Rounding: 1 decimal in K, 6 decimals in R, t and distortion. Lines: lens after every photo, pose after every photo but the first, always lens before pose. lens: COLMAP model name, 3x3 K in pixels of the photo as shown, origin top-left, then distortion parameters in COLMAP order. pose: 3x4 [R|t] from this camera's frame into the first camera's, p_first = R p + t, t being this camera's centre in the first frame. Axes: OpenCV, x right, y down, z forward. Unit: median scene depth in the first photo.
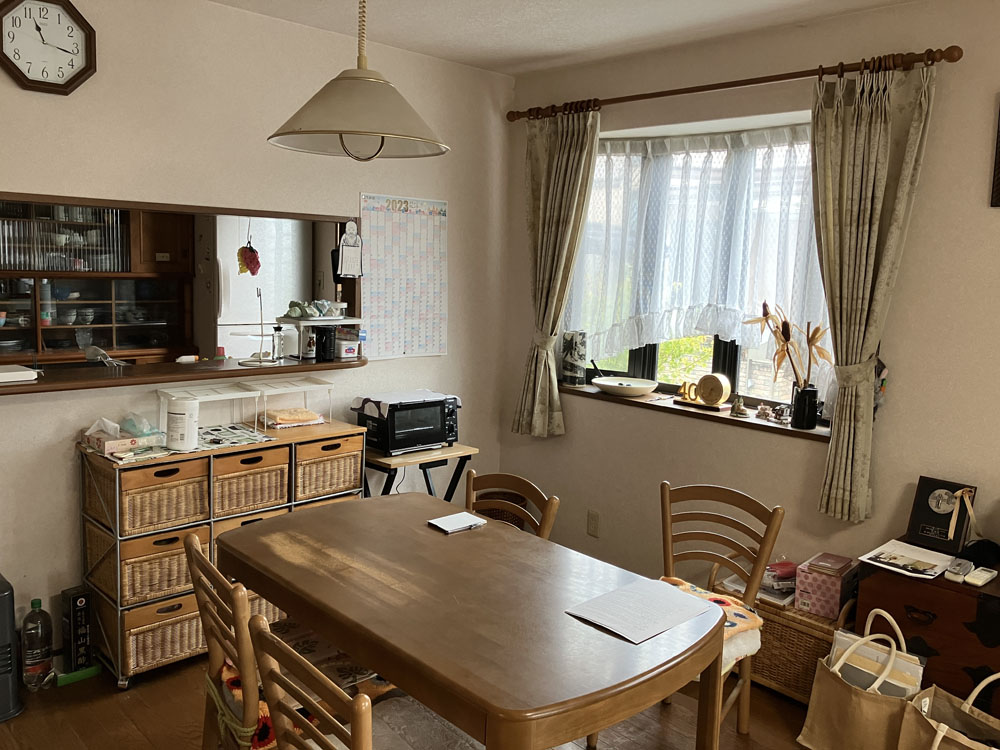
lens RADIAL K [[827.5, 0, 507.8], [0, 827.5, 368.3], [0, 0, 1]] dist [0.020462, -0.019013]
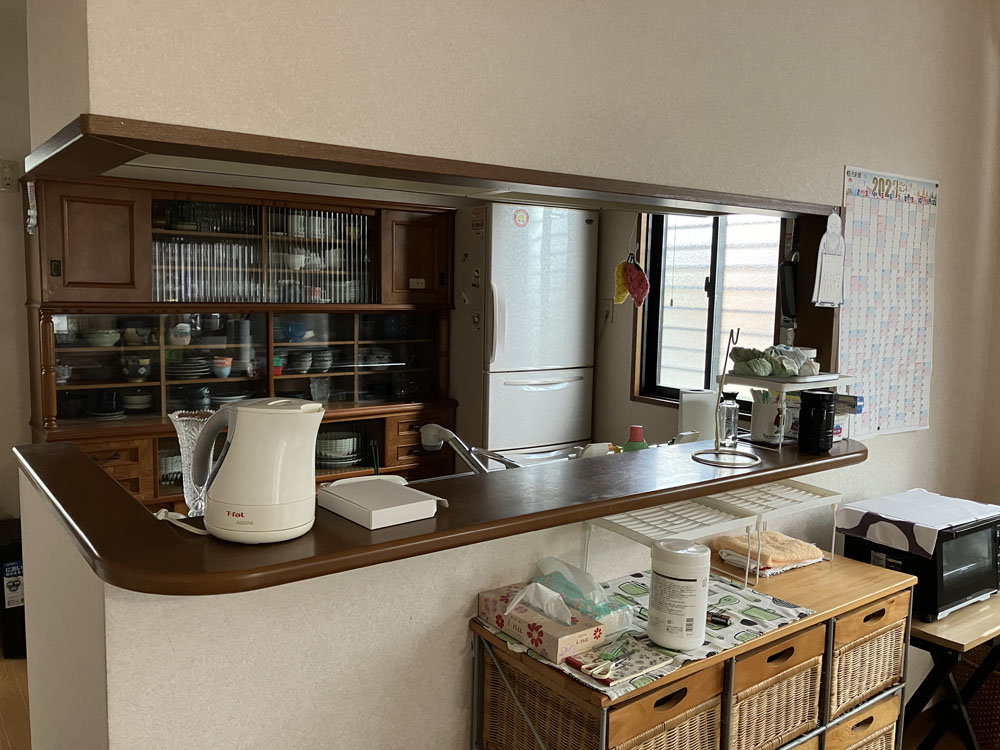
lens RADIAL K [[827.5, 0, 494.2], [0, 827.5, 377.2], [0, 0, 1]] dist [0.020462, -0.019013]
pose [[0.991257, -0.002090, -0.131929, -0.346794], [-0.000611, 0.999791, -0.020425, -0.046109], [0.131944, 0.020327, 0.991049, 0.371466]]
